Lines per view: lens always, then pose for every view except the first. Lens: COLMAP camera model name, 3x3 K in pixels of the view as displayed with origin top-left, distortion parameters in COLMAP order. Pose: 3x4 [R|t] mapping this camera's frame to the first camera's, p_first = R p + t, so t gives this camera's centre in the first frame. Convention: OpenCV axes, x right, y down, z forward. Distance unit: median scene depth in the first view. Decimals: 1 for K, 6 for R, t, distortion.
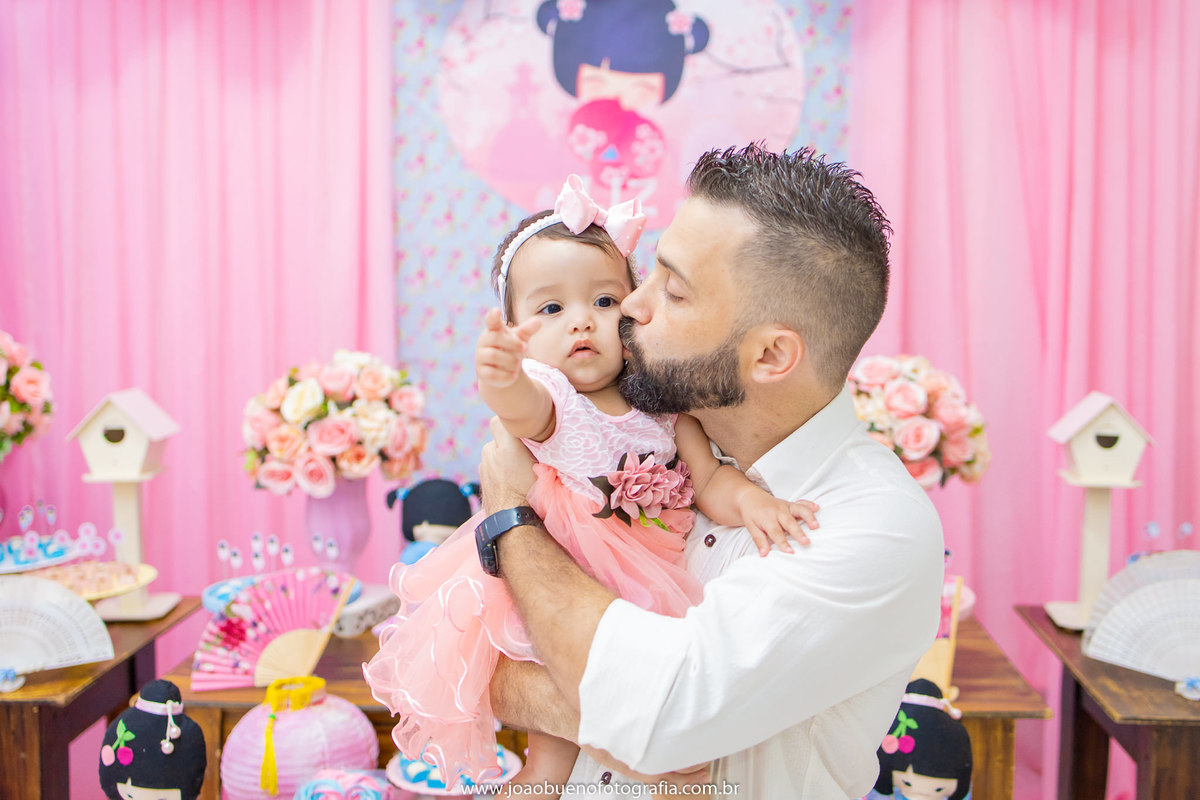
lens RADIAL K [[1314.0, 0, 622.1], [0, 1314.0, 399.1], [0, 0, 1]] dist [0.084215, -0.013755]
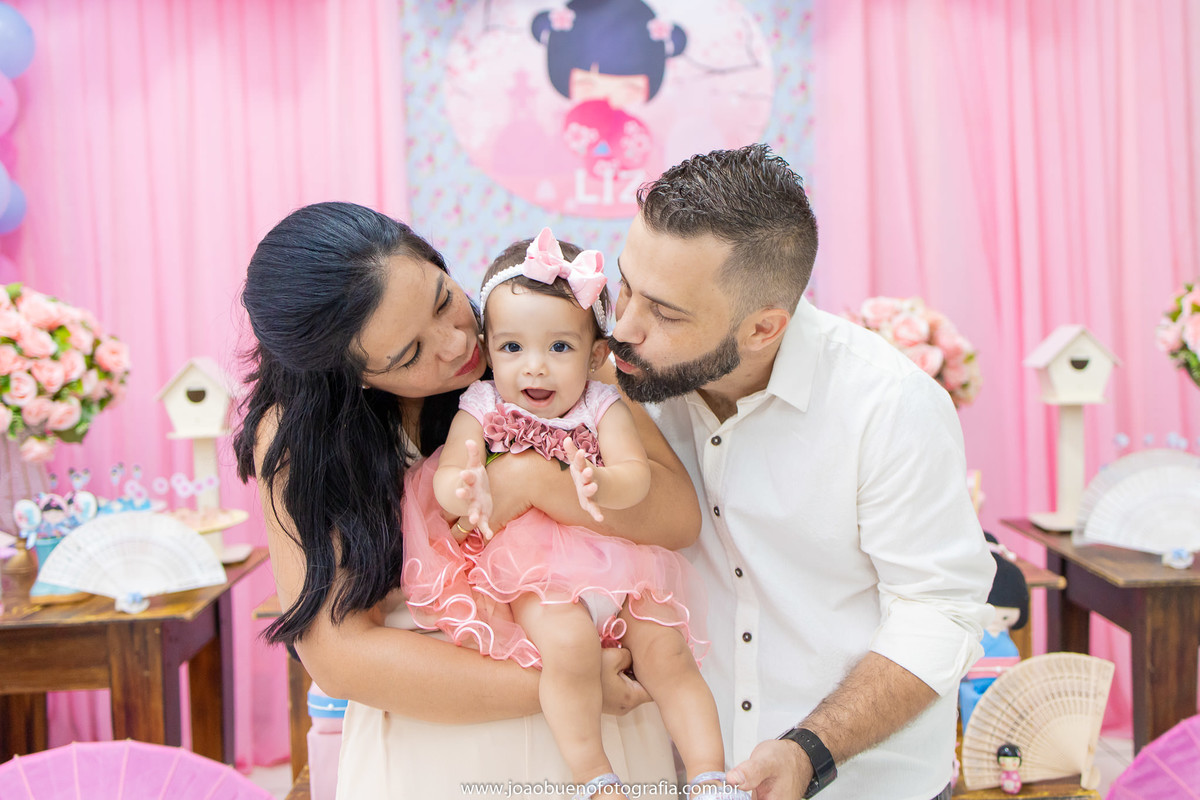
lens RADIAL K [[1245.5, 0, 600.0], [0, 1245.5, 400.0], [0, 0, 1]] dist [0.077970, -0.010194]
pose [[0.997495, -0.038917, 0.059074, -0.082101], [0.040591, 0.998800, -0.027410, 0.054667], [-0.057937, 0.029739, 0.997877, -0.043378]]
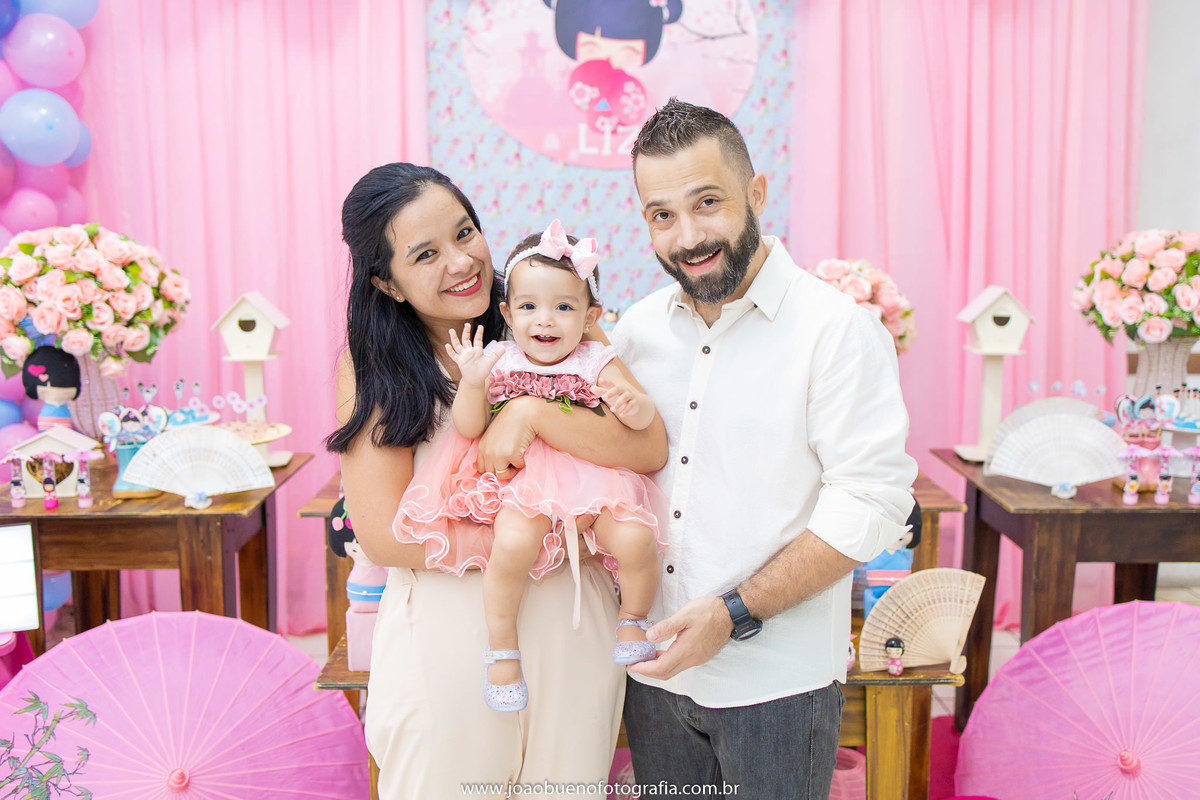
lens RADIAL K [[1193.0, 0, 596.1], [0, 1193.0, 396.0], [0, 0, 1]] dist [0.082561, 0.016511]
pose [[0.998660, -0.012810, 0.050147, -0.076328], [0.010165, 0.998561, 0.052655, 0.028330], [-0.050750, -0.052075, 0.997353, -0.141732]]
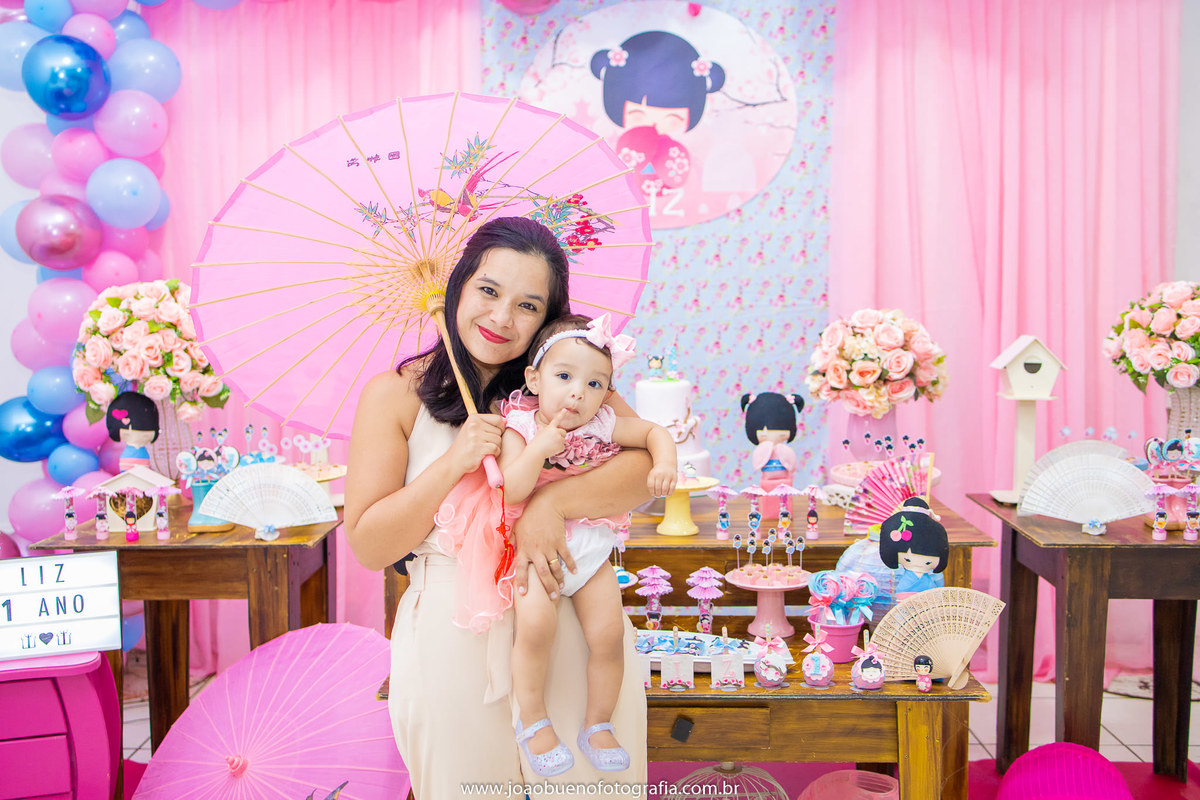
lens RADIAL K [[1208.4, 0, 600.0], [0, 1208.4, 400.0], [0, 0, 1]] dist [0.090042, 0.011213]
pose [[0.999864, -0.010066, 0.013084, -0.075872], [0.010157, 0.999924, -0.006982, 0.050452], [-0.013013, 0.007114, 0.999890, -0.197557]]
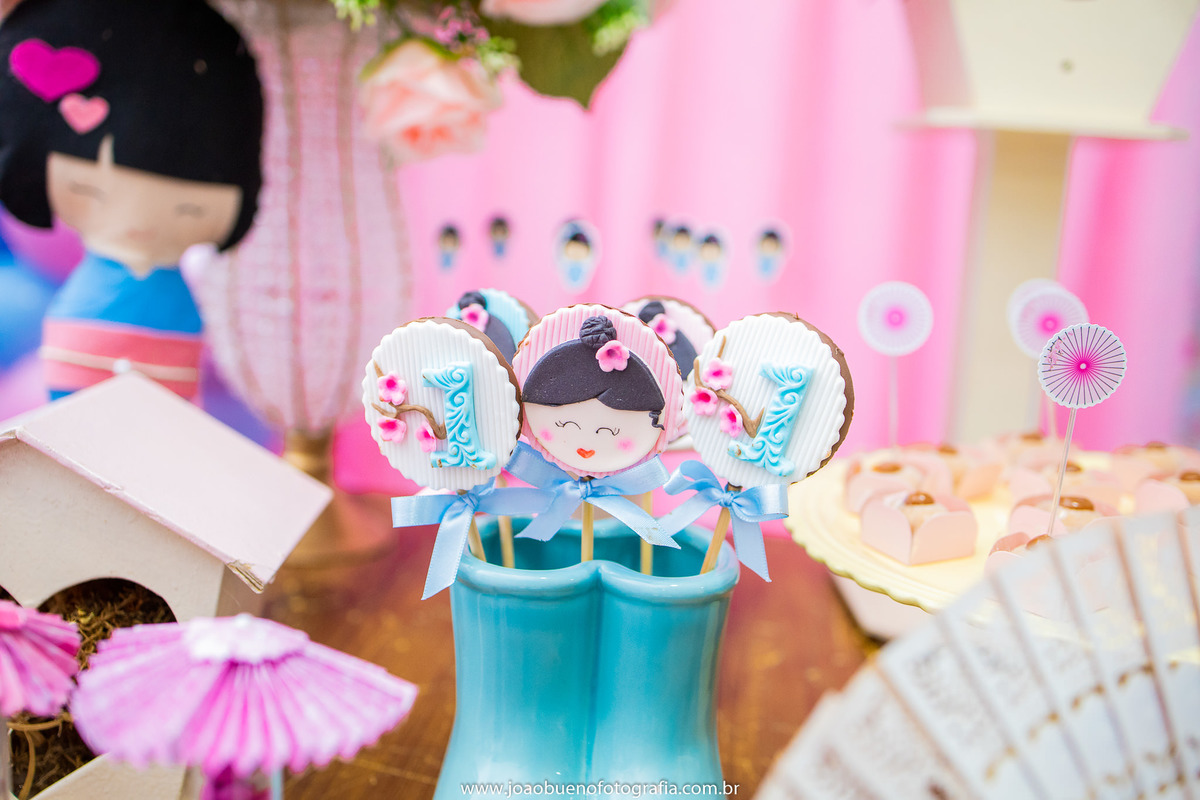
lens RADIAL K [[1245.5, 0, 600.0], [0, 1245.5, 400.0], [0, 0, 1]] dist [0.077970, -0.010194]
pose [[0.993399, 0.087577, -0.074091, -0.336993], [-0.081744, 0.993564, 0.078411, 0.075577], [0.080481, -0.071837, 0.994164, 0.565224]]
